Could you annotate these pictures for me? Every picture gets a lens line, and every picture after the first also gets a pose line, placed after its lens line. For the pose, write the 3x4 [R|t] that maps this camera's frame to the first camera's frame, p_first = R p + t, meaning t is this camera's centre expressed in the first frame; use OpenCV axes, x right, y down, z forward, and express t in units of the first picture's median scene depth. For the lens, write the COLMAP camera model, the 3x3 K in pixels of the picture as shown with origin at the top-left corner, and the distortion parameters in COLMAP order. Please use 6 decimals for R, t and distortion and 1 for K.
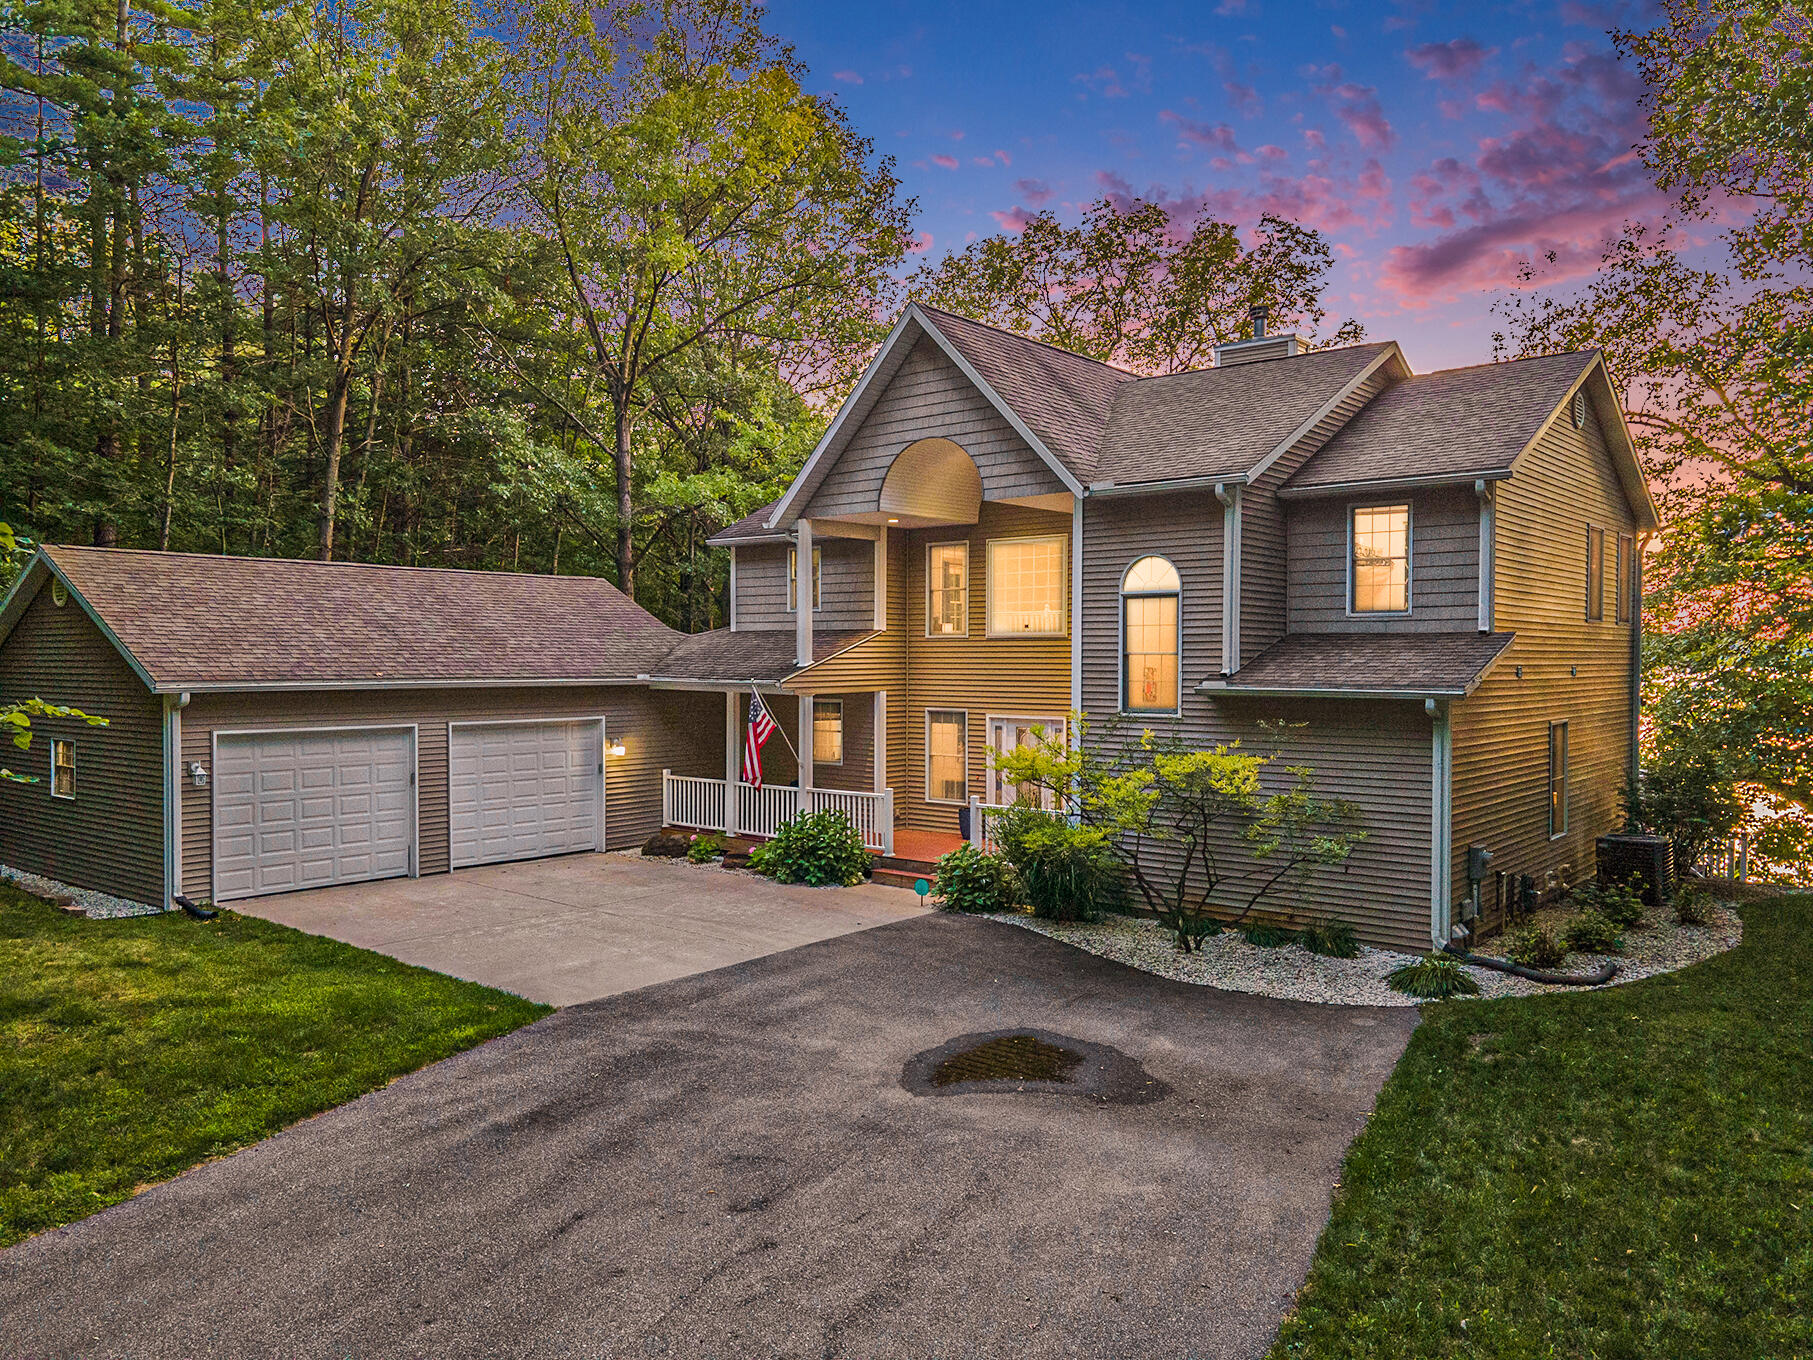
lens RADIAL K [[1327.2, 0, 906.5], [0, 1327.2, 680.0], [0, 0, 1]] dist [-0.131459, -0.000101]
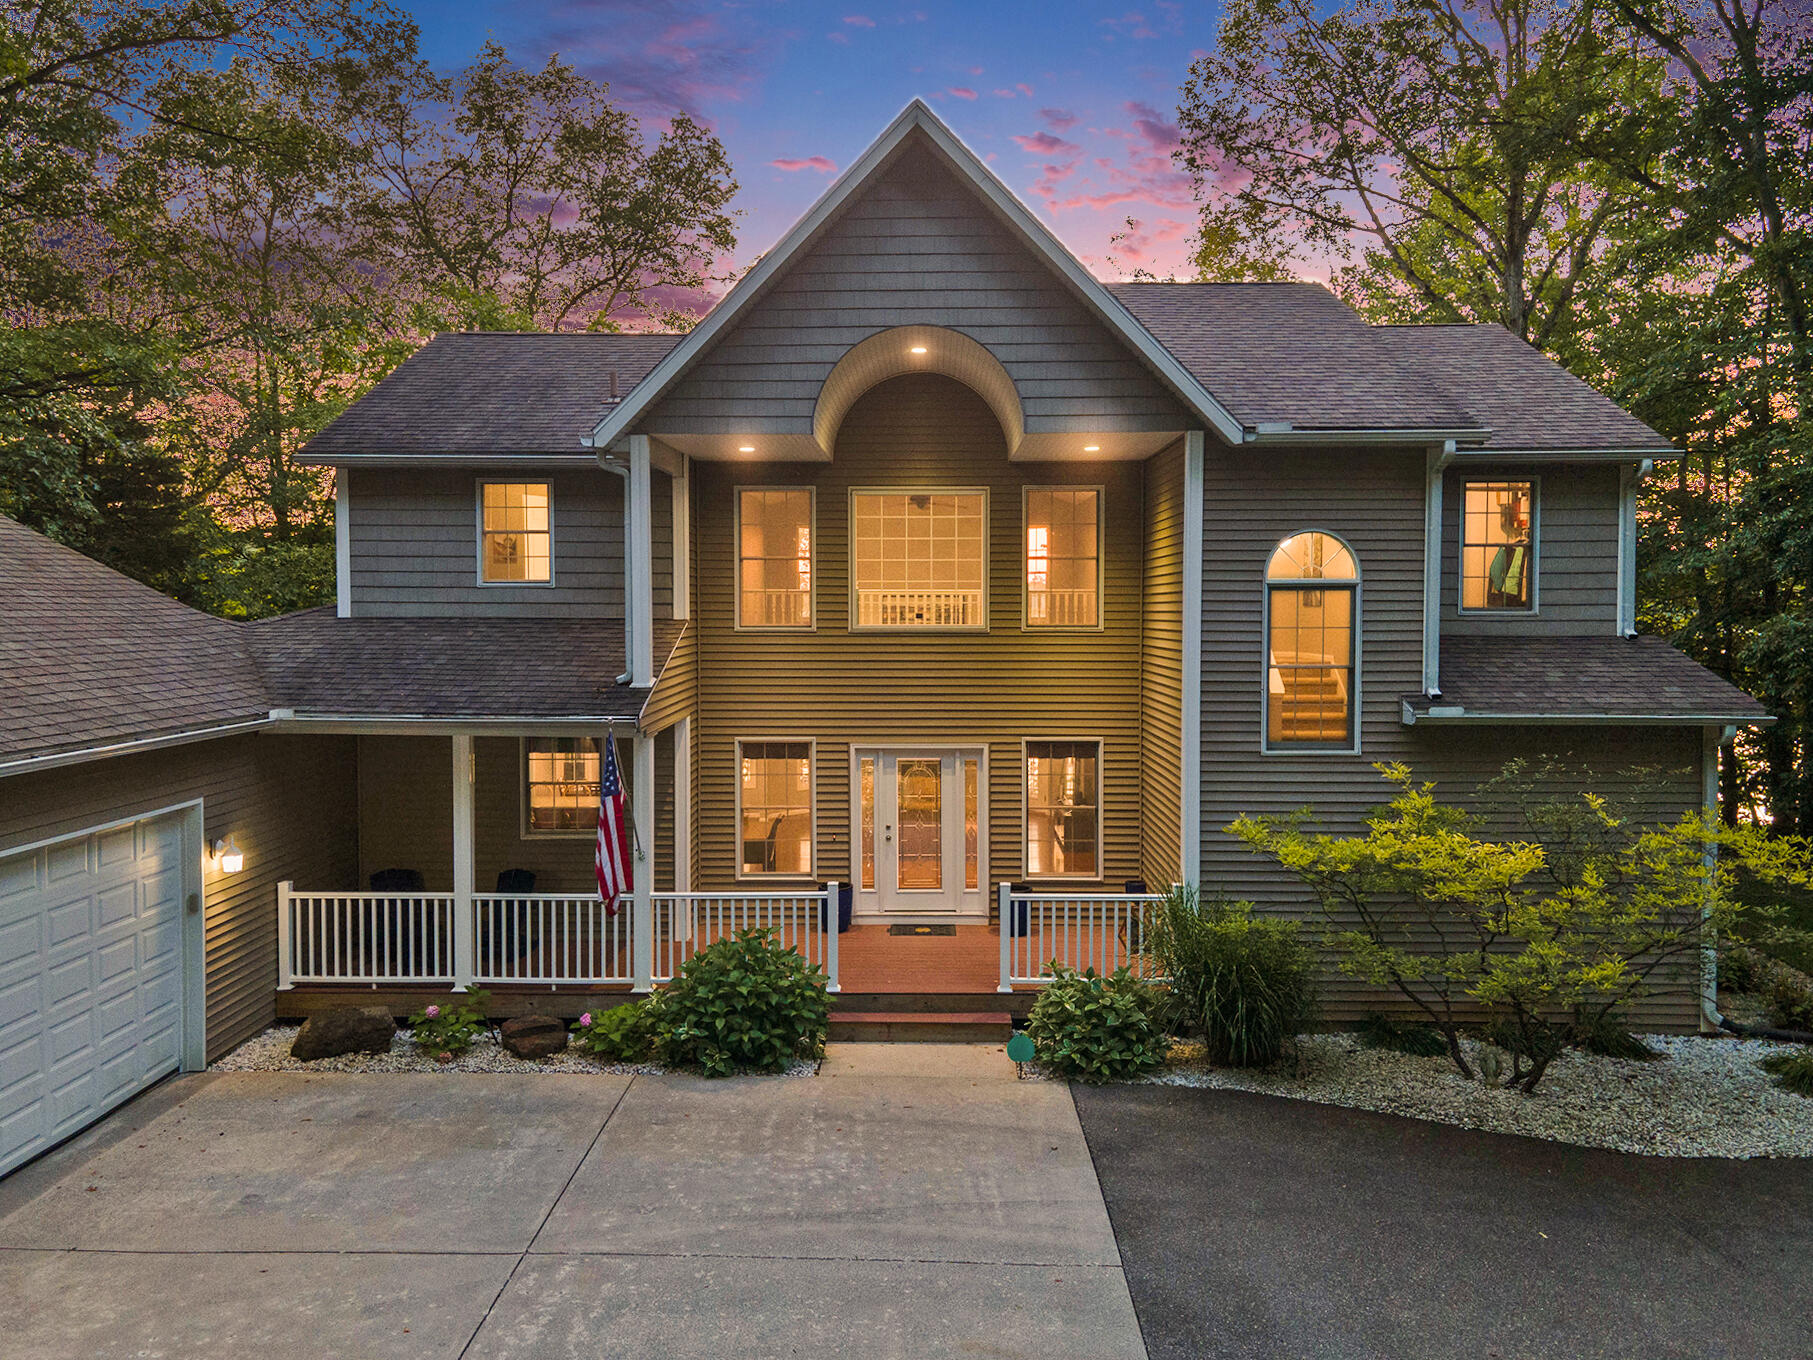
lens RADIAL K [[1277.0, 0, 896.1], [0, 1277.0, 656.8], [0, 0, 1]] dist [0.010315, 0.001503]
pose [[0.774525, -0.015680, 0.632348, -0.375478], [0.011169, 0.999876, 0.011112, -0.031181], [-0.632444, -0.001544, 0.774604, 0.526392]]
